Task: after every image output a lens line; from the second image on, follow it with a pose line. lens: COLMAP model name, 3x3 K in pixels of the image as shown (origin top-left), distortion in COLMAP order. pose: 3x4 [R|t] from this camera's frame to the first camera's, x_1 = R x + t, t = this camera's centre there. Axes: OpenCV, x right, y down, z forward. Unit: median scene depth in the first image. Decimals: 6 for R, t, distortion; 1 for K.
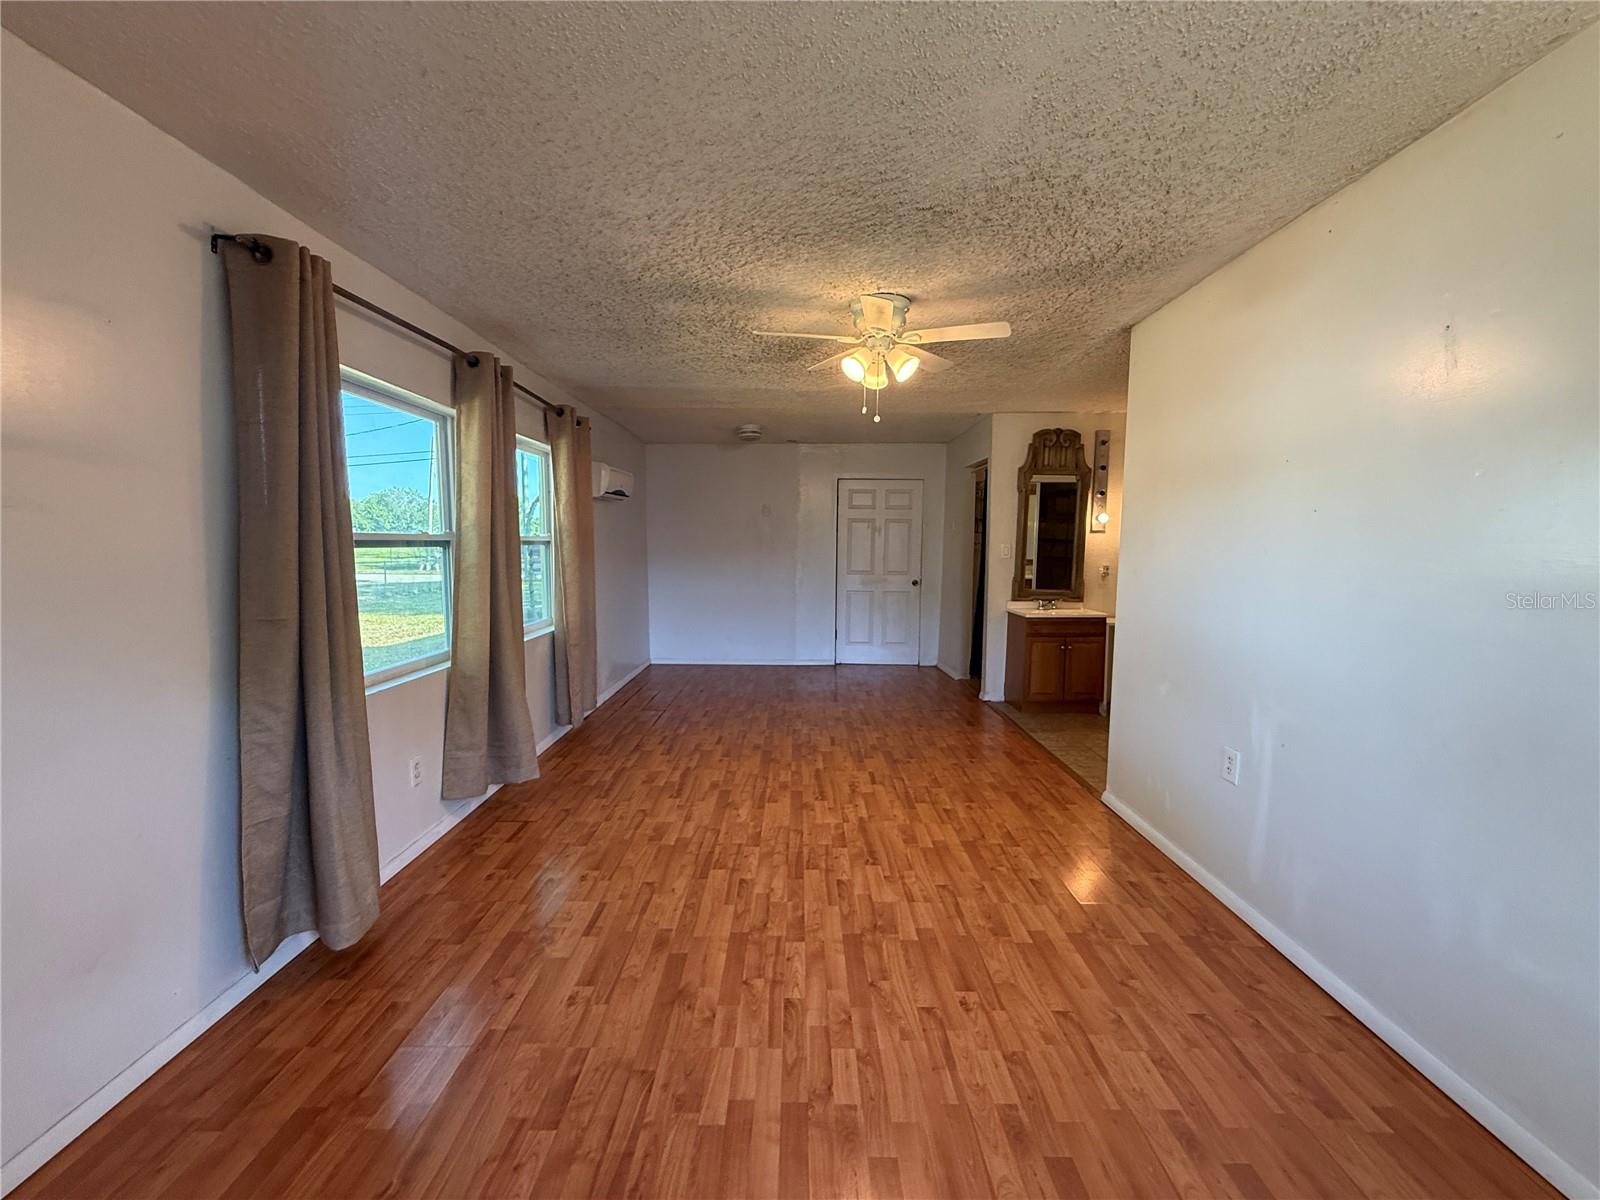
lens RADIAL K [[637.2, 0, 790.9], [0, 637.2, 599.9], [0, 0, 1]] dist [-0.000961, 0.000798]
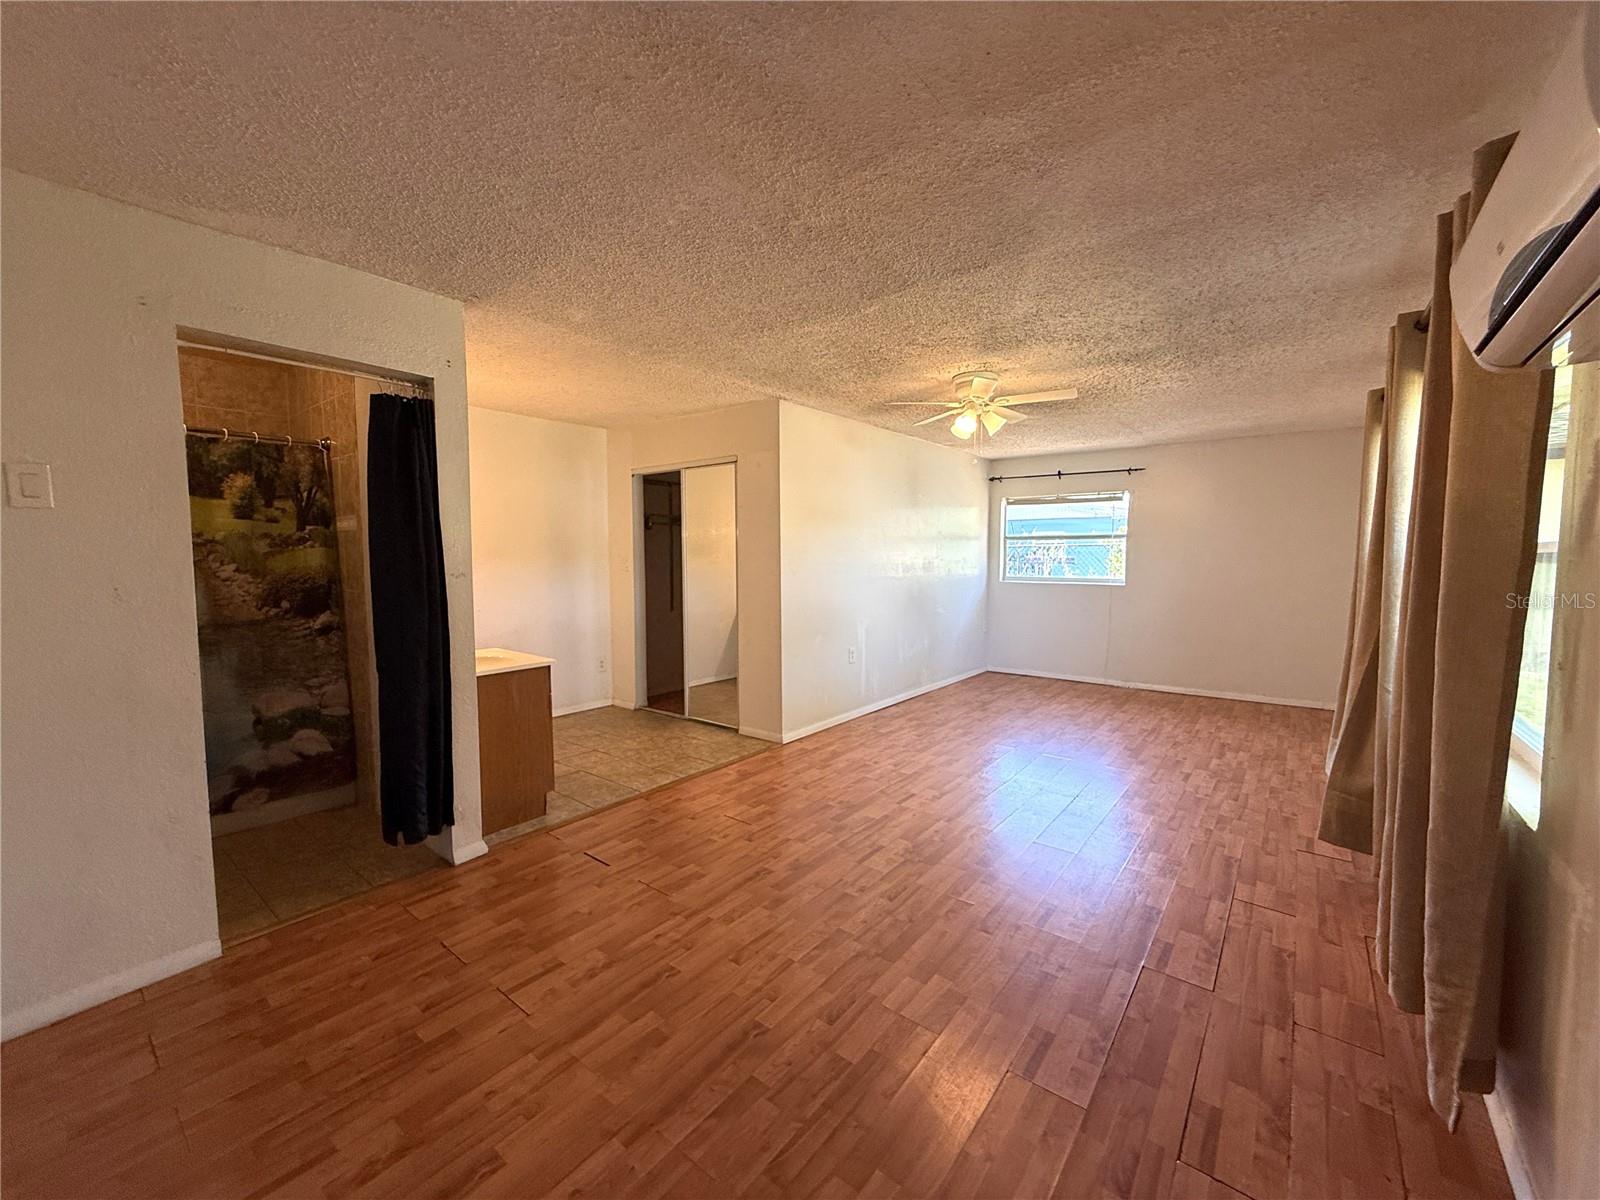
lens RADIAL K [[637.2, 0, 806.3], [0, 637.2, 602.1], [0, 0, 1]] dist [-0.000961, 0.000798]
pose [[-0.796779, -0.049985, 0.602200, -0.370320], [0.050205, 0.987651, 0.148407, -0.190670], [-0.602182, 0.148481, -0.784430, 2.127737]]
